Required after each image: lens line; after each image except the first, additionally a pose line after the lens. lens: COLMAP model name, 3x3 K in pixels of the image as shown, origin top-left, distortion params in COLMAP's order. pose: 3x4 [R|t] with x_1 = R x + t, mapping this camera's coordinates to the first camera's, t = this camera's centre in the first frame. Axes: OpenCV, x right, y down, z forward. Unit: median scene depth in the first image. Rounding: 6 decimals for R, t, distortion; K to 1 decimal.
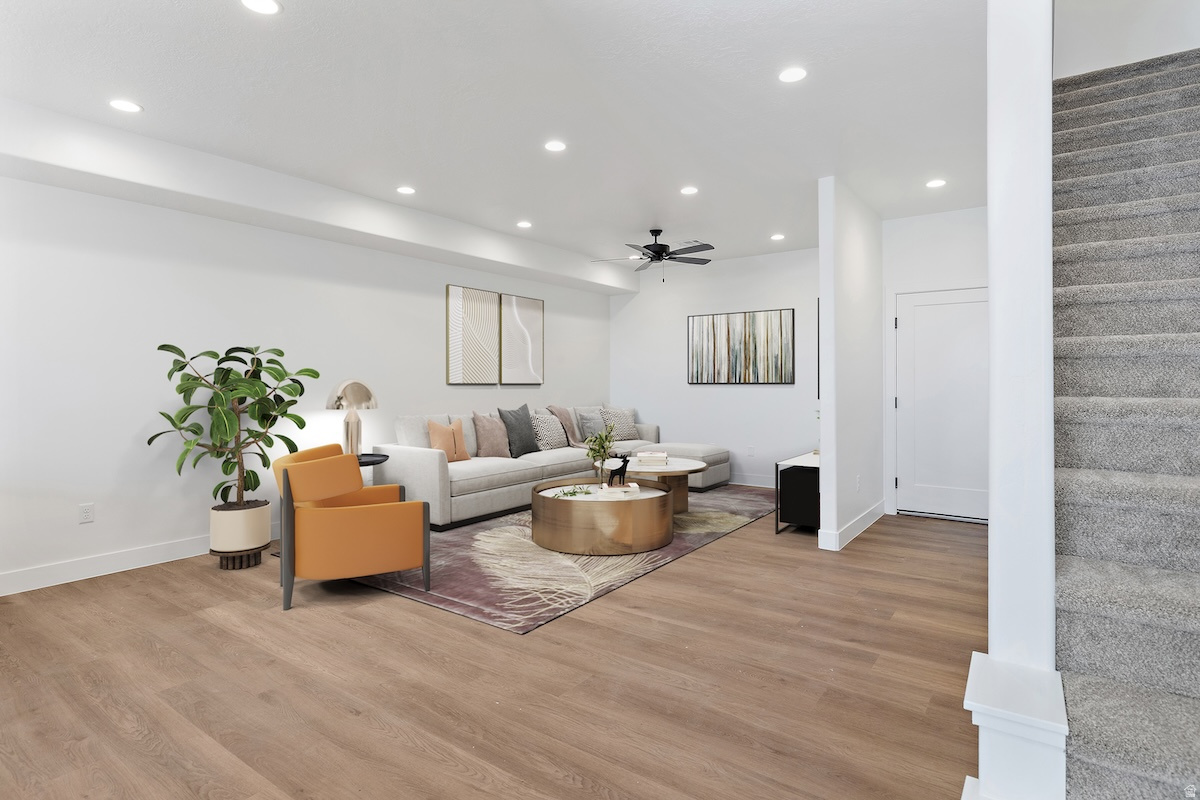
lens RADIAL K [[625.3, 0, 598.2], [0, 625.3, 391.3], [0, 0, 1]] dist [-0.000069, -0.000035]
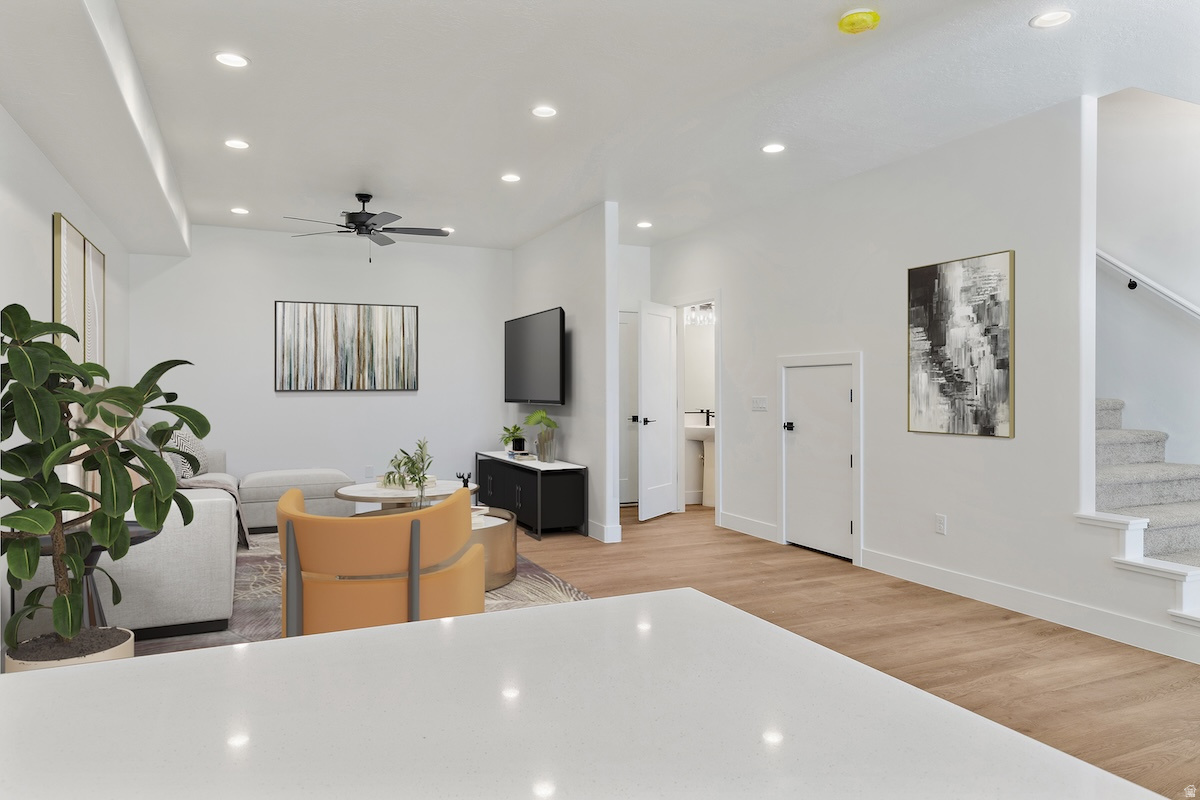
lens RADIAL K [[771.7, 0, 599.7], [0, 771.7, 397.5], [0, 0, 1]] dist [-0.027044, -0.000668]
pose [[0.501622, -0.010280, 0.865026, -0.490774], [0.015806, 0.999871, 0.002717, -0.000731], [-0.864942, 0.012310, 0.501720, 0.213981]]
